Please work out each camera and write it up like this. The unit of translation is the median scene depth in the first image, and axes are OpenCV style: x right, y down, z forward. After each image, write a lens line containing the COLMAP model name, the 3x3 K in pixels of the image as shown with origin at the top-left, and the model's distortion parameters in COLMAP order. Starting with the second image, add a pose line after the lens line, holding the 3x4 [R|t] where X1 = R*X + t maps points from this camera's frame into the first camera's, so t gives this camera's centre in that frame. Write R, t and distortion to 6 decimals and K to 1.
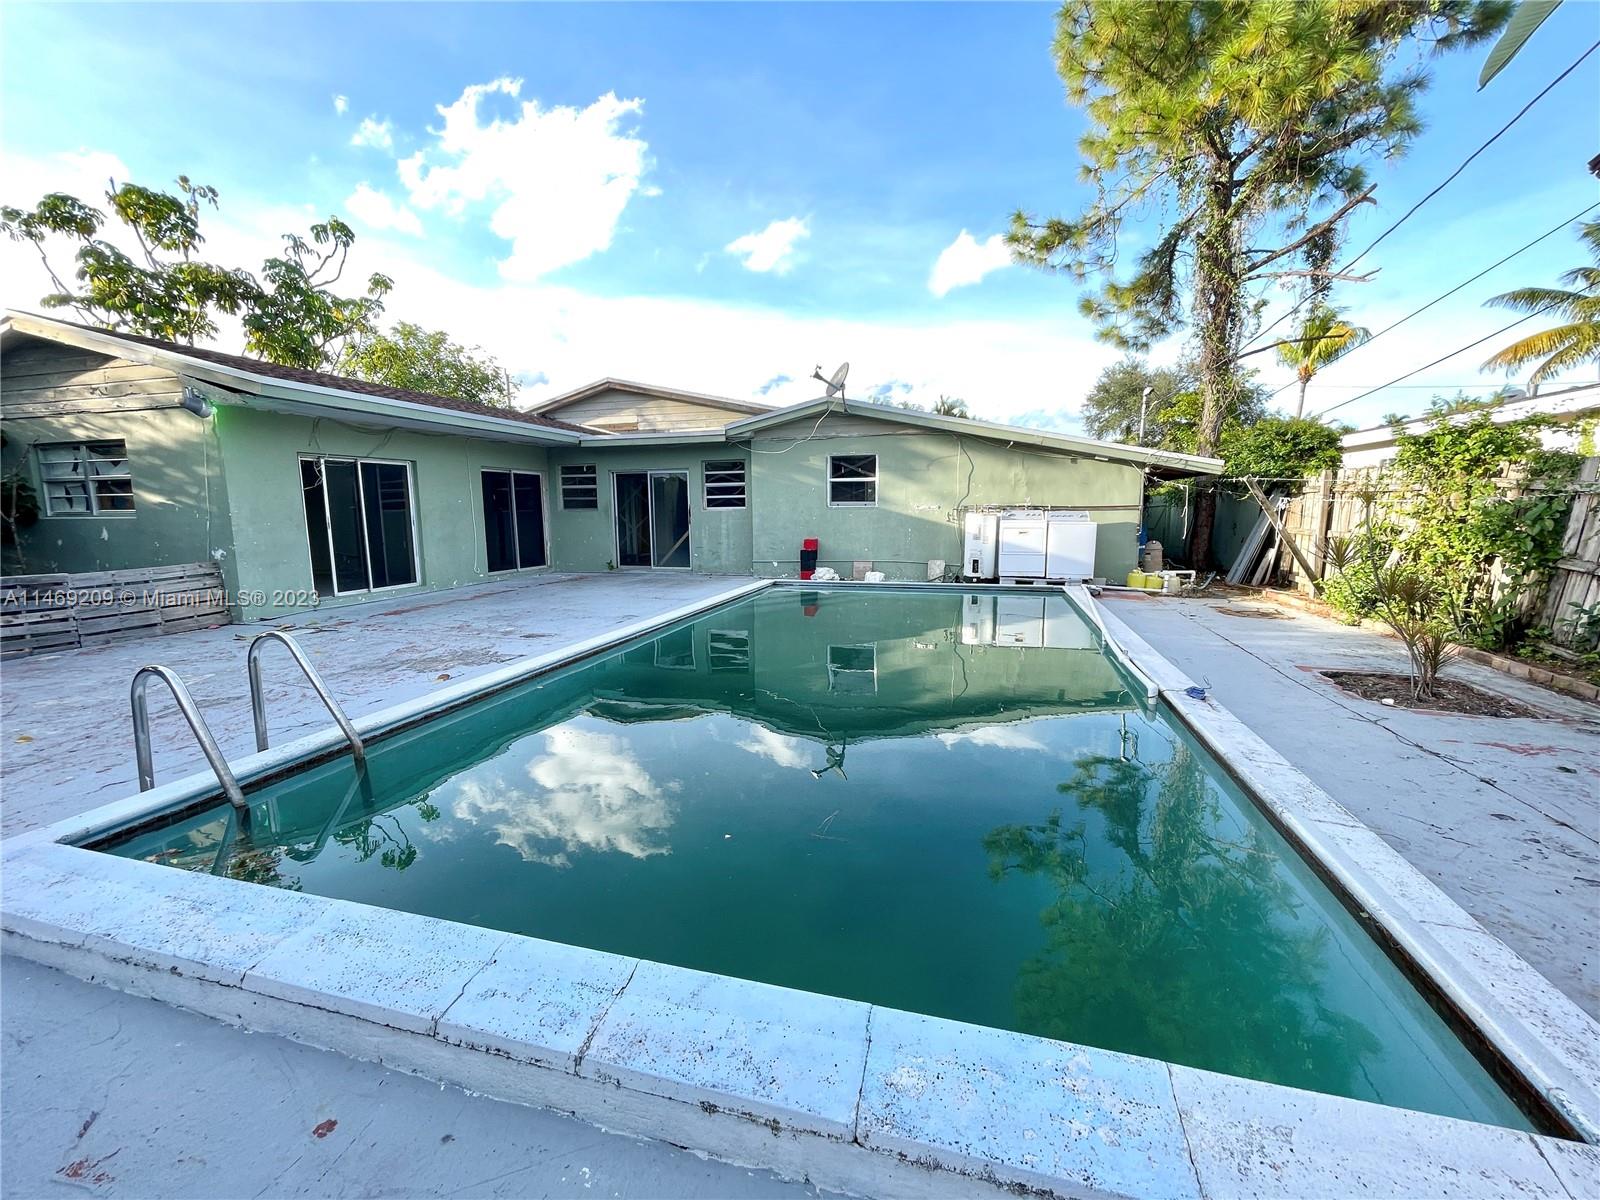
lens RADIAL K [[647.4, 0, 799.3], [0, 647.4, 592.2], [0, 0, 1]] dist [-0.000196, -0.001511]
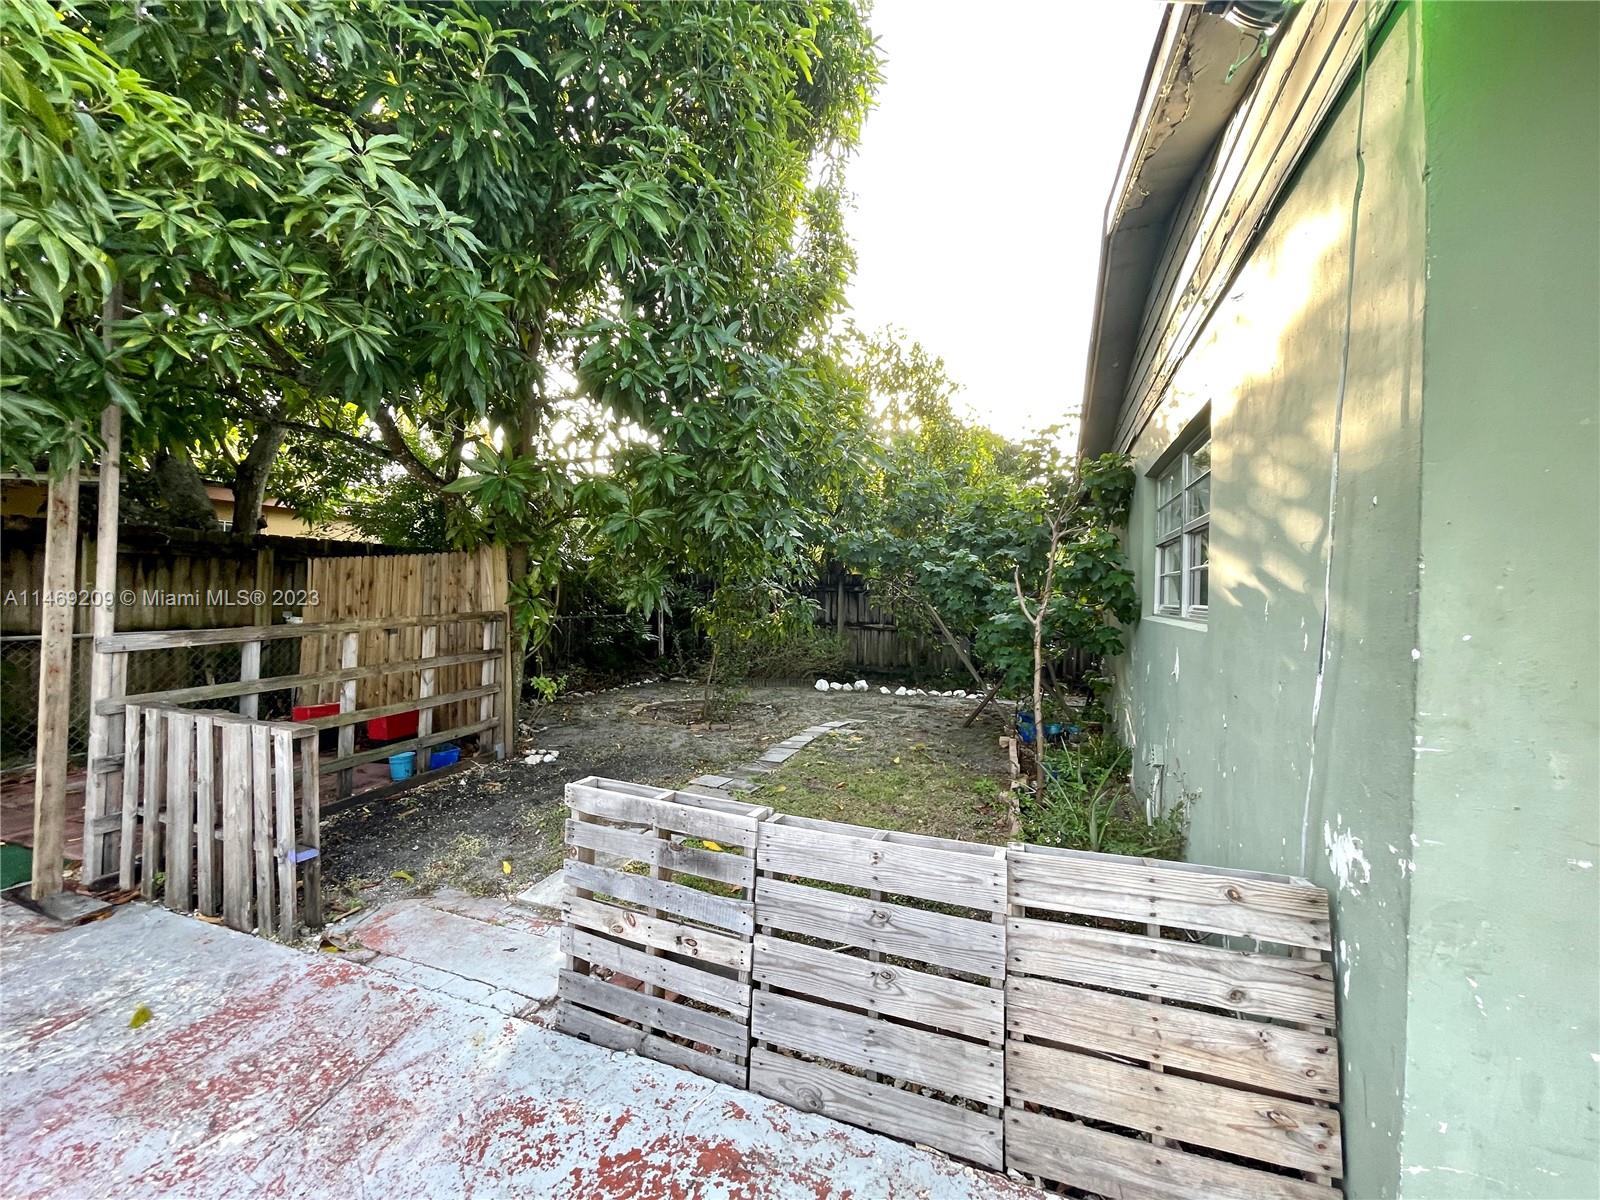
lens RADIAL K [[647.4, 0, 795.4], [0, 647.4, 598.7], [0, 0, 1]] dist [-0.000196, -0.001511]
pose [[-0.101388, -0.000017, -0.994847, -0.734856], [-0.145491, 0.989249, 0.014811, -0.116232], [0.984151, 0.146243, -0.100300, 0.896915]]
